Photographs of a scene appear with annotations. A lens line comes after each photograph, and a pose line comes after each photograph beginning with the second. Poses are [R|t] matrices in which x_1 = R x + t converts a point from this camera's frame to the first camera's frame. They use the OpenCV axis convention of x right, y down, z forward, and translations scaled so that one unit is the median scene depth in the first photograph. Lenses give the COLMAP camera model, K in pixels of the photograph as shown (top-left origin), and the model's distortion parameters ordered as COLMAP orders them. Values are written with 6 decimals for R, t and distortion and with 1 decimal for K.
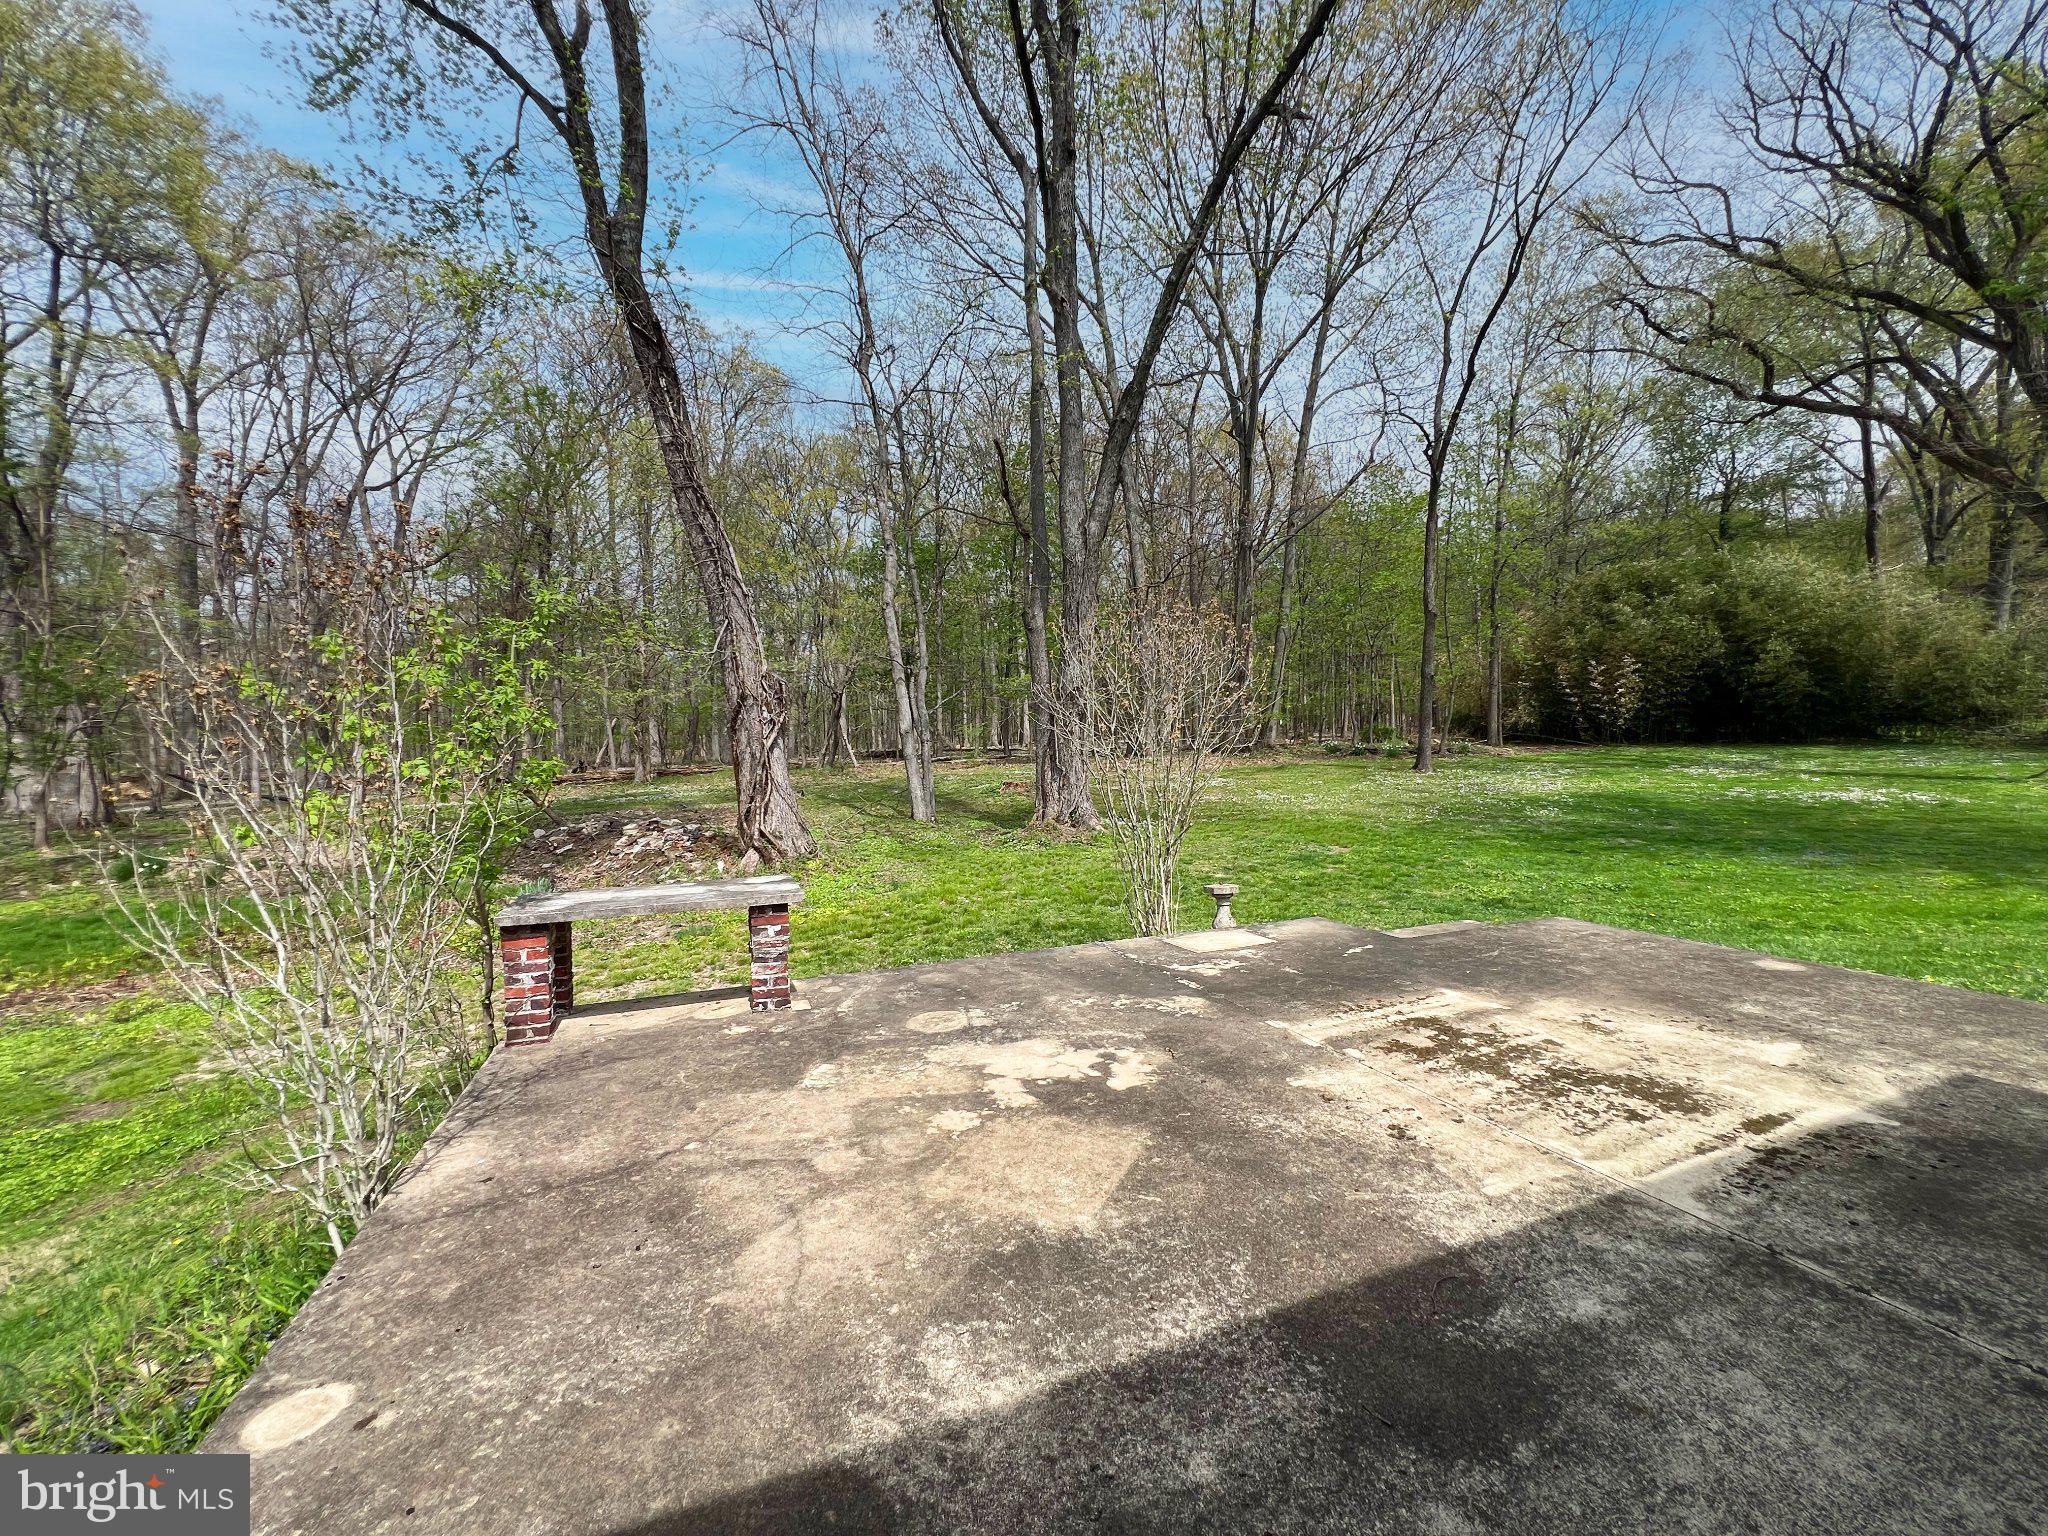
lens RADIAL K [[827.8, 0, 1022.2], [0, 827.8, 764.7], [0, 0, 1]] dist [-0.004477, 0.001102]
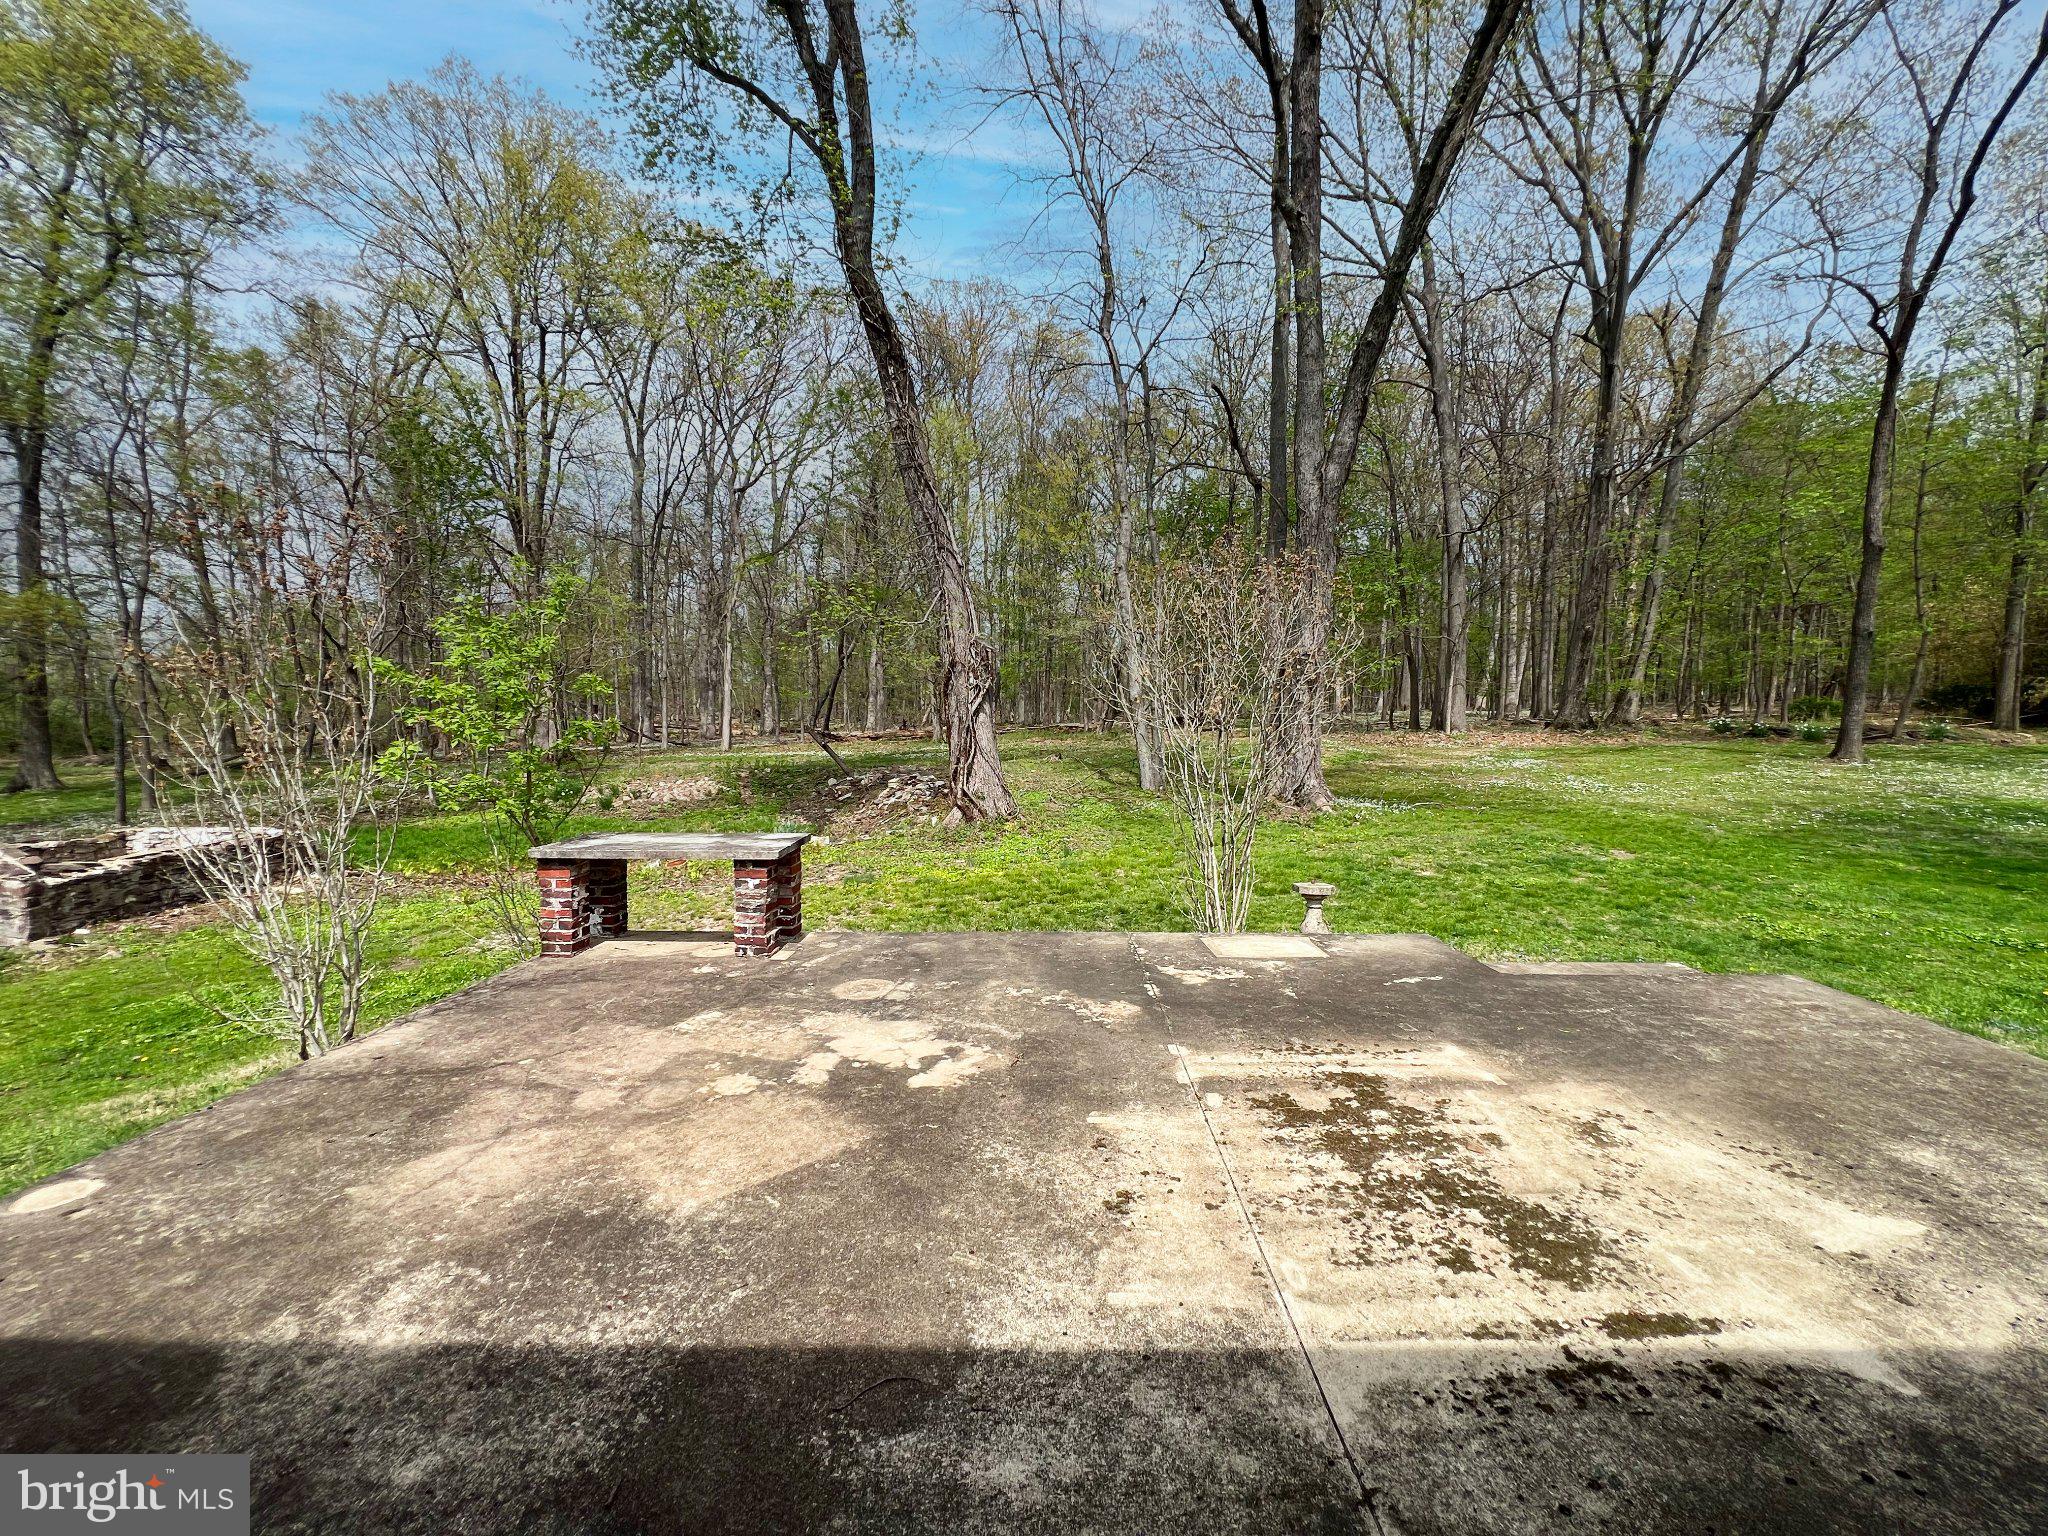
lens RADIAL K [[827.8, 0, 1023.0], [0, 827.8, 767.4], [0, 0, 1]] dist [-0.004477, 0.001102]
pose [[0.923901, 0.045977, -0.379858, 0.153091], [-0.028671, 0.998282, 0.051093, -0.005915], [0.381555, -0.036314, 0.923633, 0.050785]]
